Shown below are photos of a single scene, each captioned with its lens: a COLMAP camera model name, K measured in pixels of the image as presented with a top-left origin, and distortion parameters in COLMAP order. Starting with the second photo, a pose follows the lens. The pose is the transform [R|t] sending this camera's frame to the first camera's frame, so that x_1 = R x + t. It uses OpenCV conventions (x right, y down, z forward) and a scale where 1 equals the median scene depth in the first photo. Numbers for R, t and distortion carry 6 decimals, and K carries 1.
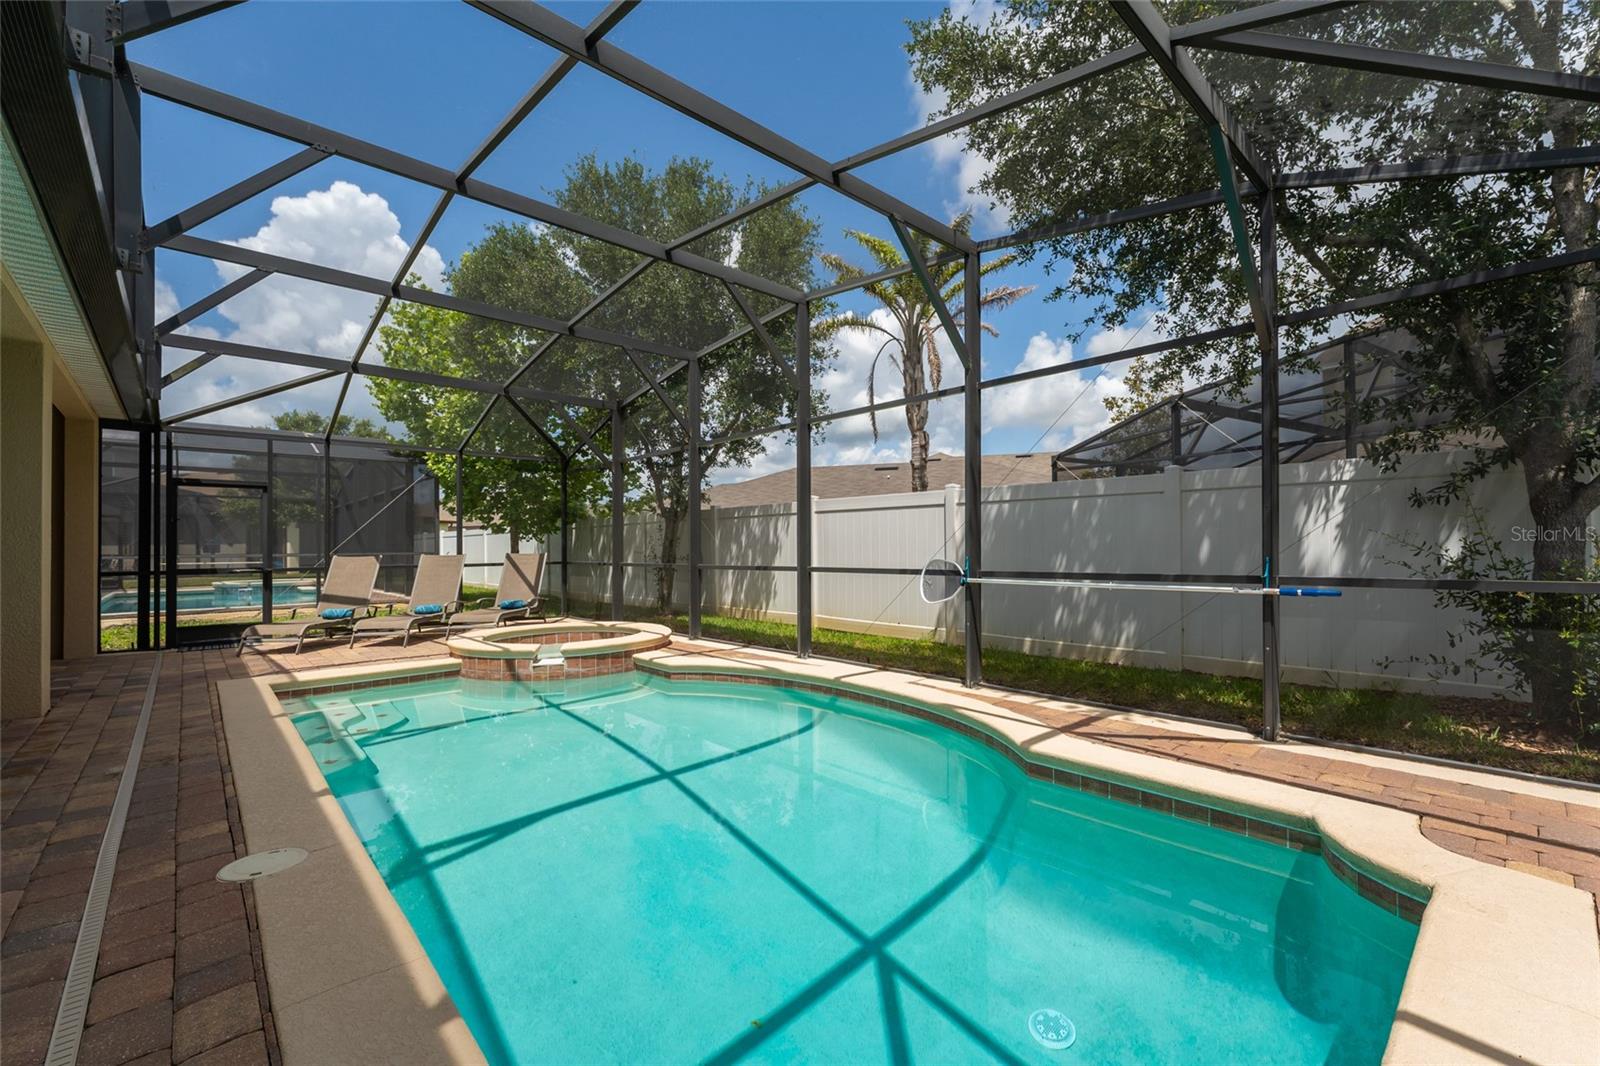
lens RADIAL K [[647.5, 0, 808.6], [0, 647.5, 532.5], [0, 0, 1]] dist [-0.000834, -0.000112]
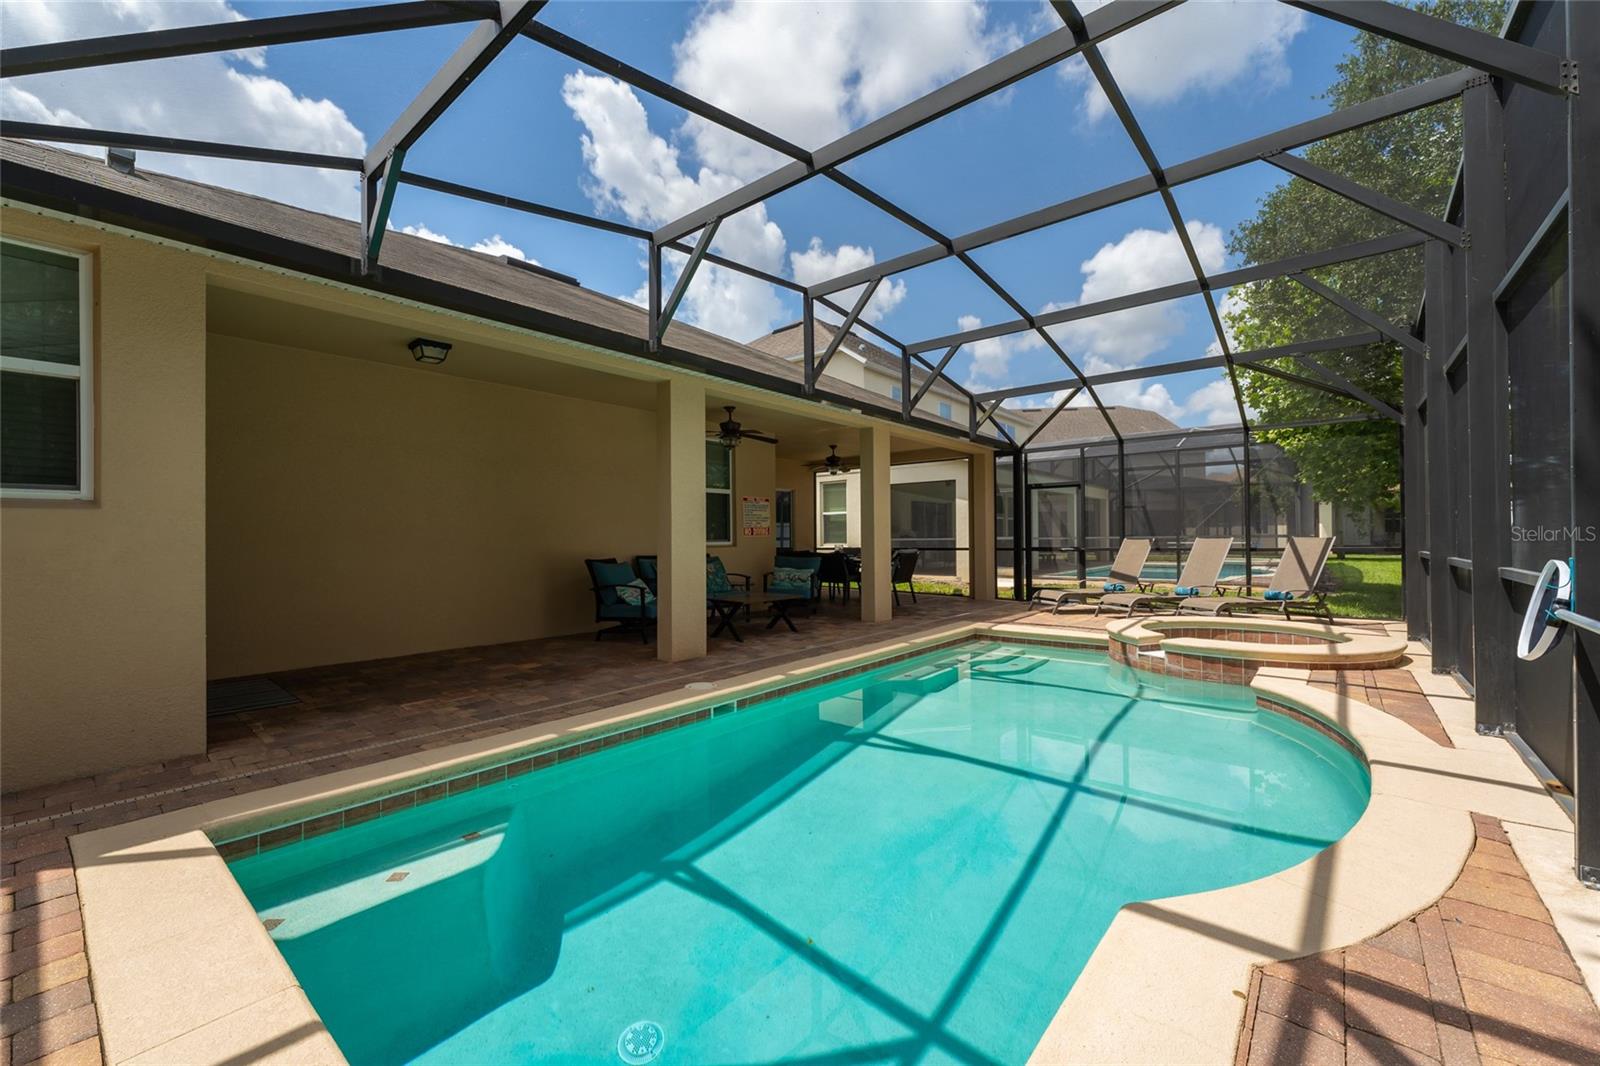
lens RADIAL K [[647.5, 0, 808.6], [0, 647.5, 532.5], [0, 0, 1]] dist [-0.000834, -0.000112]
pose [[0.128134, -0.000475, -0.991757, 0.502233], [0.029833, 0.999549, 0.003376, 0.005588], [0.991308, -0.030019, 0.128090, 0.405391]]
